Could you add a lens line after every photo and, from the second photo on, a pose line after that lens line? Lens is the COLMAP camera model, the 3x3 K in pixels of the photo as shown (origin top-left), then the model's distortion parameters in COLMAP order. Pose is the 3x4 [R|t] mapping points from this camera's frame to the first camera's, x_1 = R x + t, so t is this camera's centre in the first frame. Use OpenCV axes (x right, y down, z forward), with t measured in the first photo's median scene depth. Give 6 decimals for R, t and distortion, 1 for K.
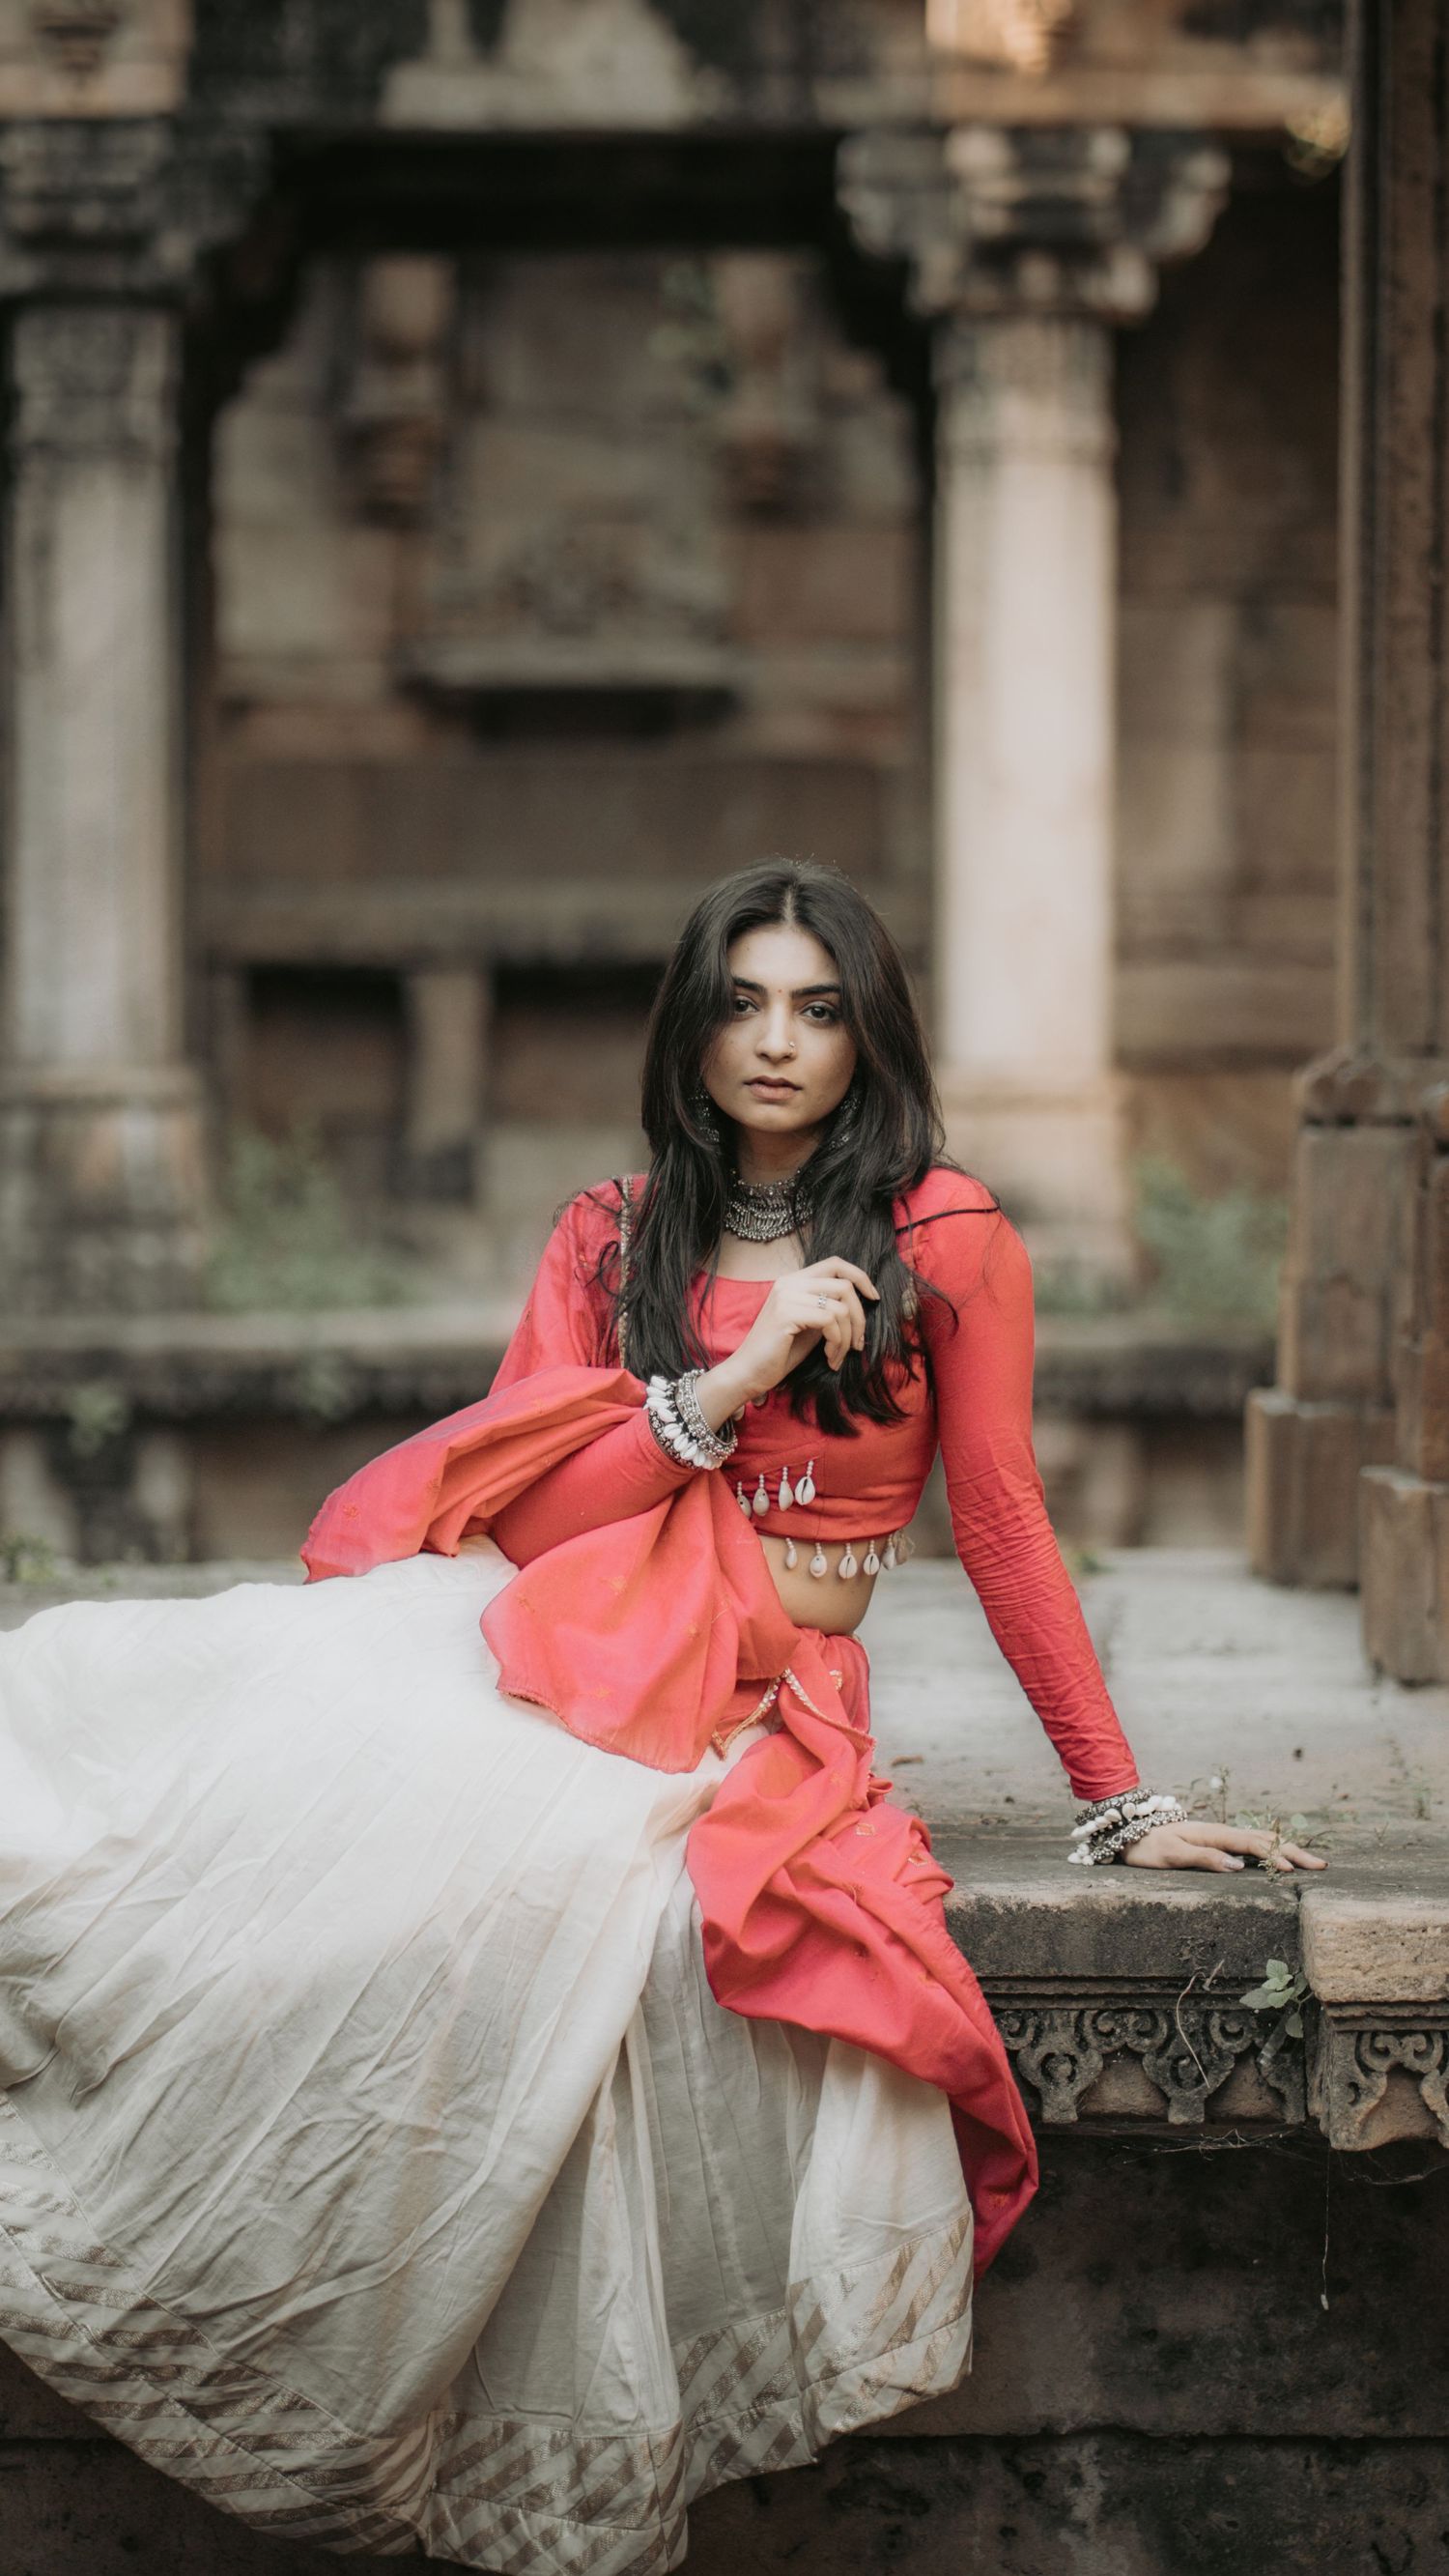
lens RADIAL K [[9096.1, 0, 725.2], [0, 9096.1, 1288.0], [0, 0, 1]] dist [0.124839, -2.554414]
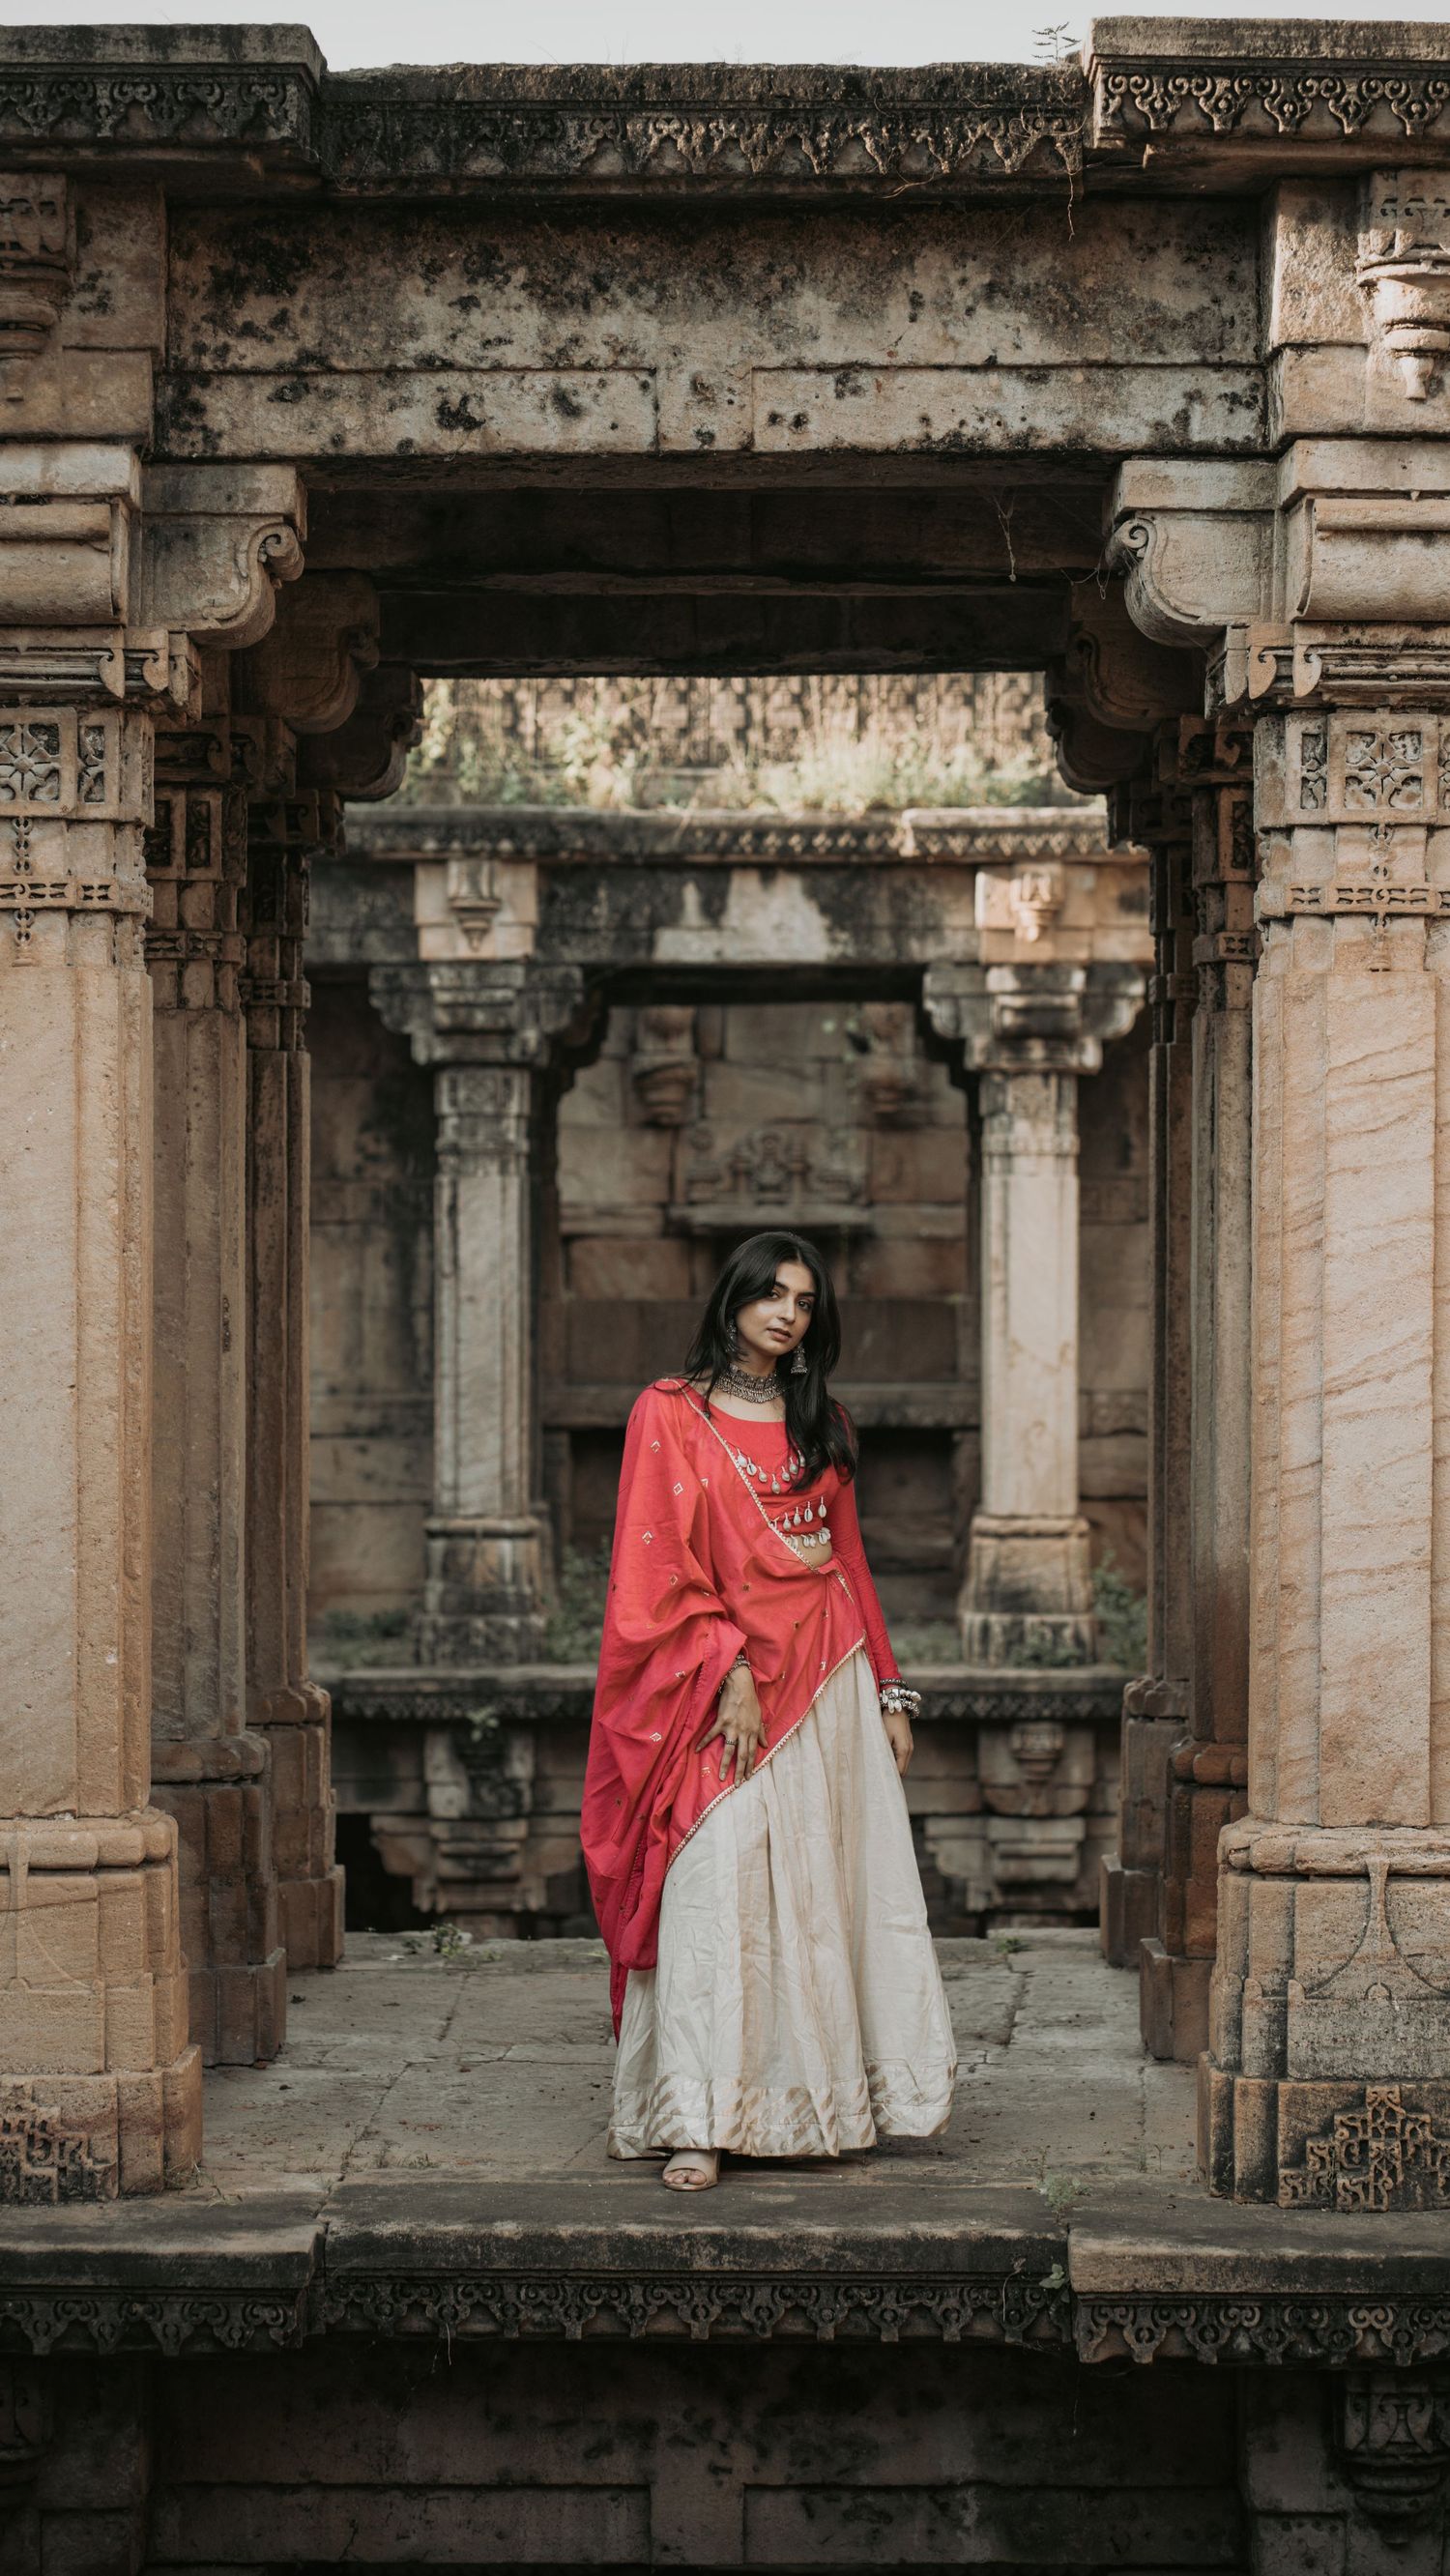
lens RADIAL K [[5954.6, 0, 718.9], [0, 5954.6, 1291.5], [0, 0, 1]] dist [0.119608, -2.634871]
pose [[0.999569, -0.000006, -0.029348, 0.017833], [-0.000823, 0.999601, -0.028248, -0.080890], [0.029336, 0.028260, 0.999170, -0.265942]]
